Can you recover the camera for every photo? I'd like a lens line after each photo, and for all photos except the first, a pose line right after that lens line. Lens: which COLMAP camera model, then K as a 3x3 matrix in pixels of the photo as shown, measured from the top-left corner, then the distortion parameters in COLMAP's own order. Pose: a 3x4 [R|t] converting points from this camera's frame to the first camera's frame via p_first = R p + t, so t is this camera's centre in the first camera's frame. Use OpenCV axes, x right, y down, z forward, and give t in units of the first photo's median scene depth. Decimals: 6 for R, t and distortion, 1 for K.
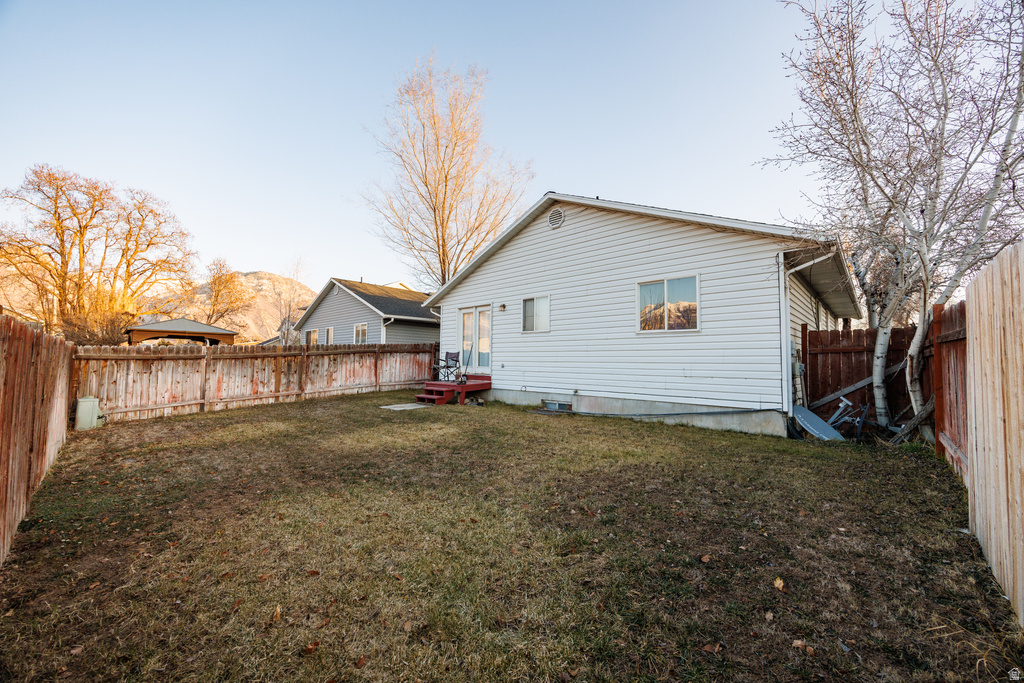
lens RADIAL K [[394.5, 0, 513.4], [0, 394.5, 344.6], [0, 0, 1]] dist [-0.004064, 0.000021]
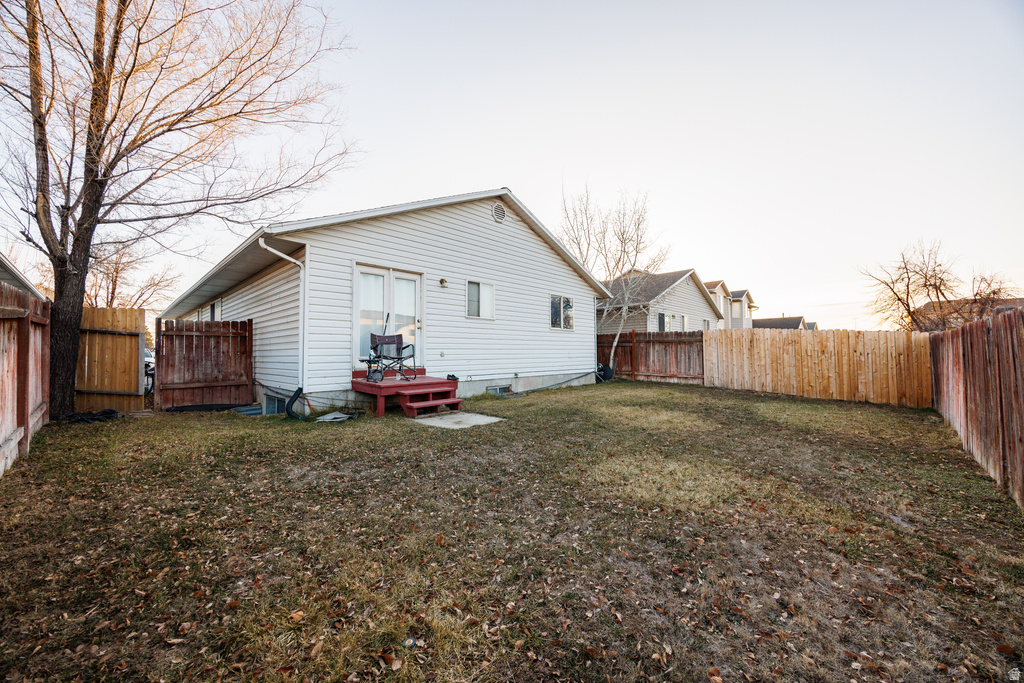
lens RADIAL K [[394.5, 0, 513.7], [0, 394.5, 341.4], [0, 0, 1]] dist [-0.004064, 0.000021]
pose [[0.016795, 0.012770, 0.999777, -0.947092], [-0.042369, 0.999029, -0.012048, 0.033985], [-0.998961, -0.042157, 0.017319, 0.935839]]
